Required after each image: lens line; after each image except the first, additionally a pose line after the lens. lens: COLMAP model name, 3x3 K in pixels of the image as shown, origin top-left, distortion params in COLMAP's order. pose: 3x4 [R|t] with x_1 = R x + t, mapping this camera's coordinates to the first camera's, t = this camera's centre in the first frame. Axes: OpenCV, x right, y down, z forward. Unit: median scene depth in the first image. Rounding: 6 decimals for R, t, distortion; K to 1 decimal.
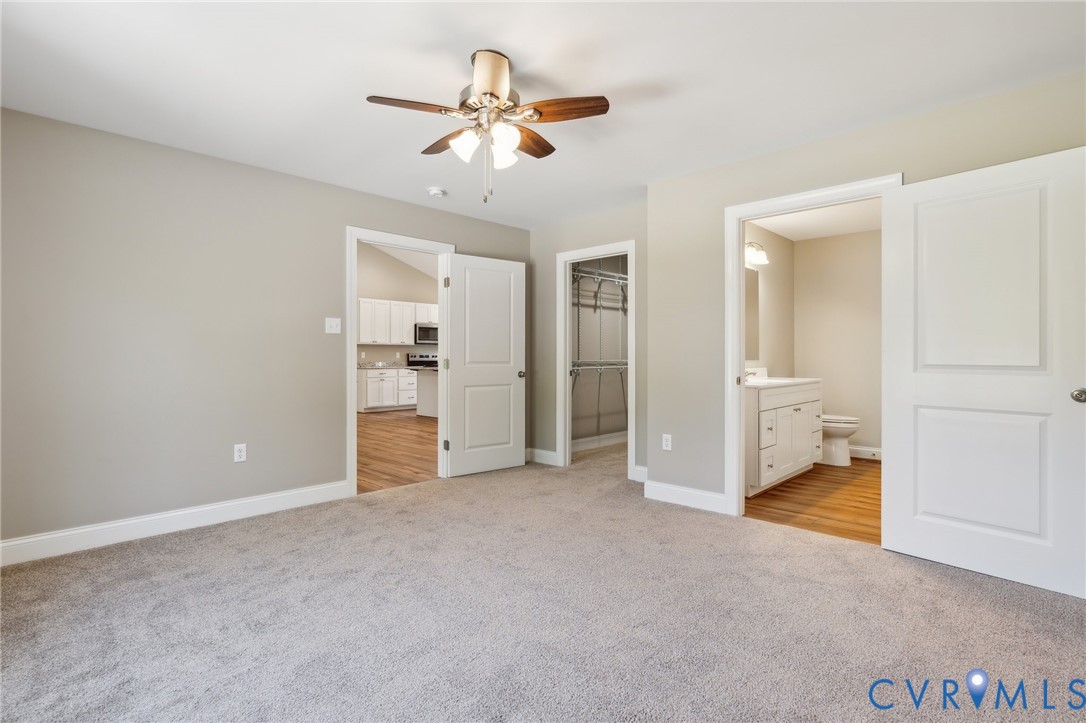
lens RADIAL K [[546.7, 0, 534.9], [0, 546.7, 360.4], [0, 0, 1]] dist [-0.000427, 0.000570]
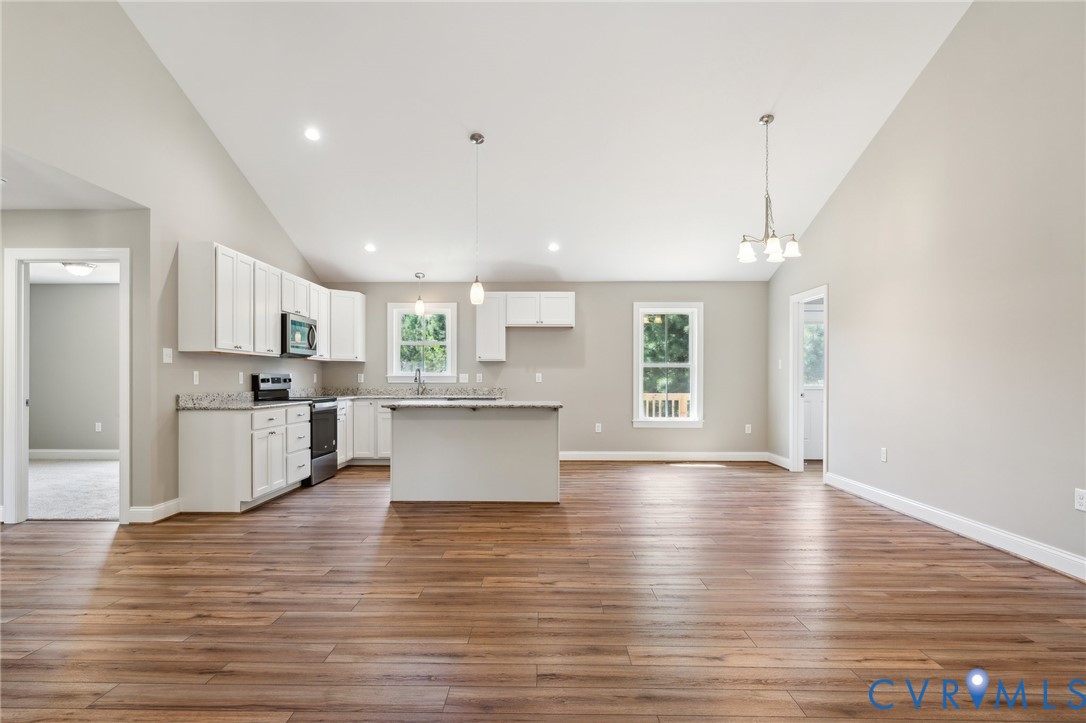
lens RADIAL K [[618.2, 0, 531.3], [0, 618.2, 382.2], [0, 0, 1]] dist [-0.001150, 0.000480]
pose [[0.723285, -0.004968, 0.690532, -0.437843], [0.004777, 0.999986, 0.002191, -0.005724], [-0.690533, 0.001714, 0.723299, 0.451022]]
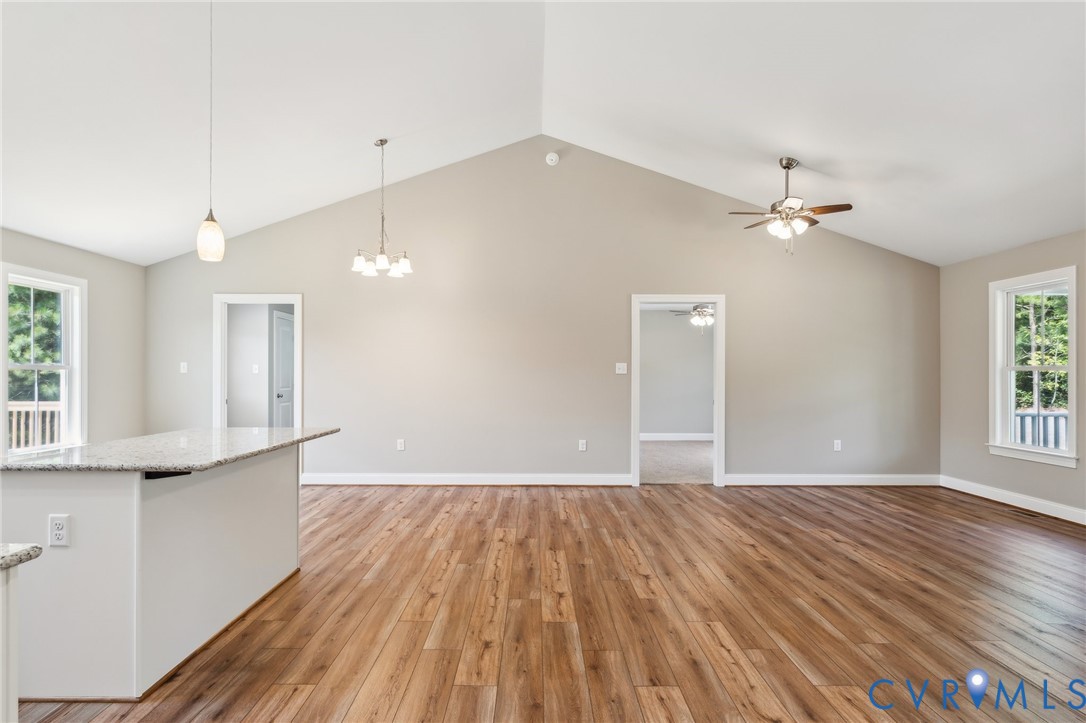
lens RADIAL K [[598.1, 0, 534.4], [0, 598.1, 375.7], [0, 0, 1]] dist [0.001557, 0.000482]
pose [[-0.702727, -0.003296, 0.711452, -0.413055], [0.003528, 0.999961, 0.008117, -0.018321], [-0.711451, 0.008214, -0.702688, 0.913799]]
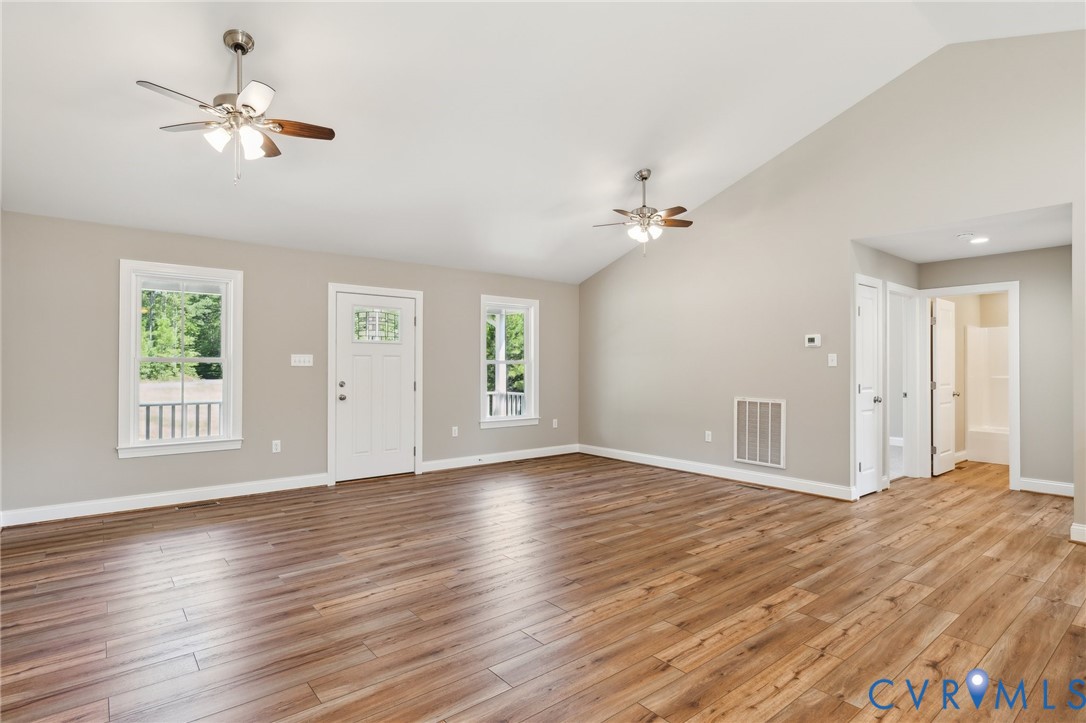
lens RADIAL K [[552.1, 0, 535.0], [0, 552.1, 361.5], [0, 0, 1]] dist [-0.001671, 0.000222]
pose [[-0.110378, -0.011850, -0.993819, 0.035061], [-0.009994, 0.999892, -0.010812, -0.015644], [0.993839, 0.008739, -0.110485, 0.628666]]
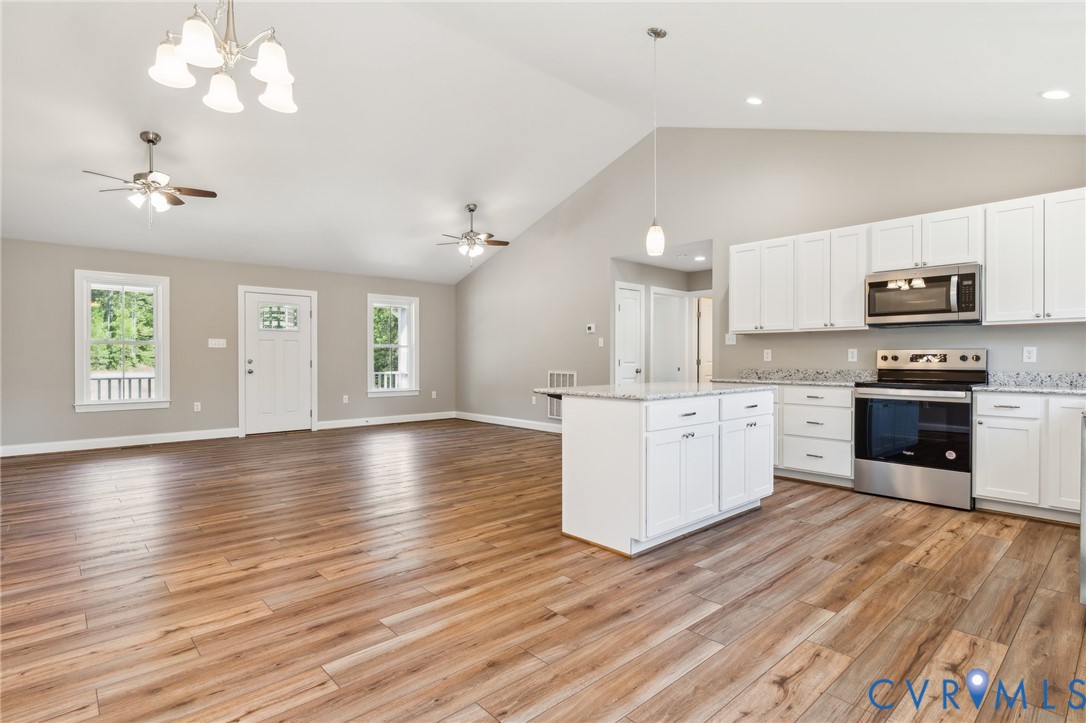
lens RADIAL K [[546.7, 0, 534.9], [0, 546.7, 360.4], [0, 0, 1]] dist [-0.000427, 0.000570]
pose [[-0.059048, 0.002561, -0.998252, 0.194084], [-0.007531, 0.999967, 0.003011, -0.004723], [0.998227, 0.007695, -0.059026, 0.780782]]
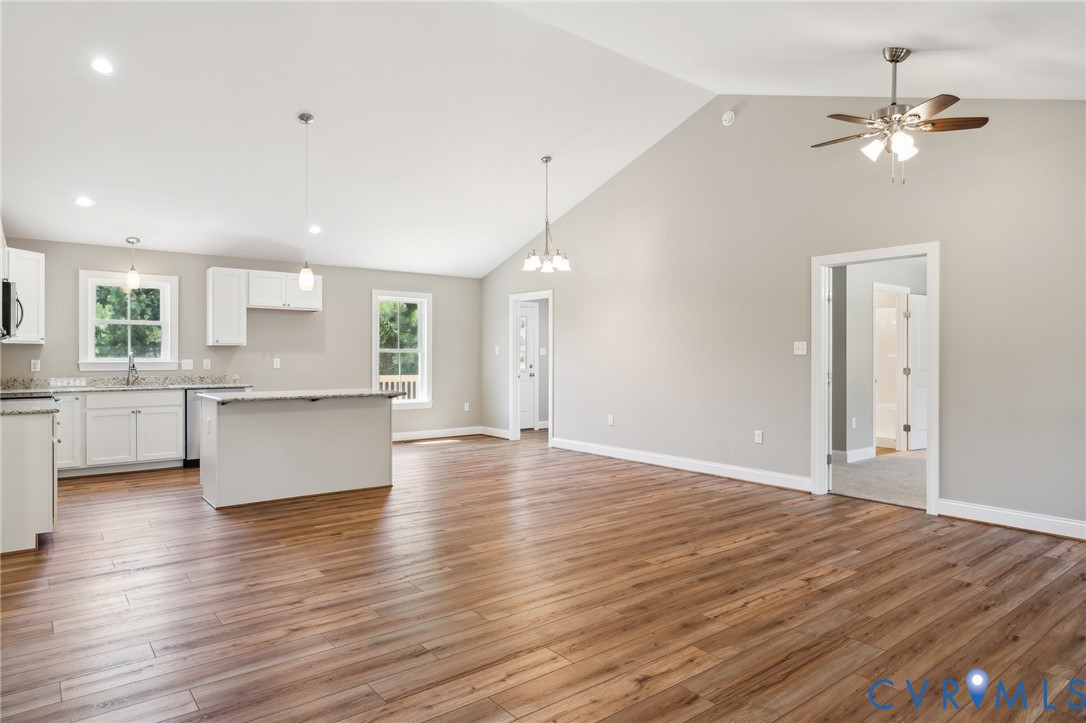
lens RADIAL K [[643.5, 0, 528.6], [0, 643.5, 357.4], [0, 0, 1]] dist [0.000166, 0.001012]
pose [[0.130392, -0.002581, 0.991459, -0.593793], [0.006385, 0.999978, 0.001764, -0.015287], [-0.991442, 0.006100, 0.130405, 0.602019]]
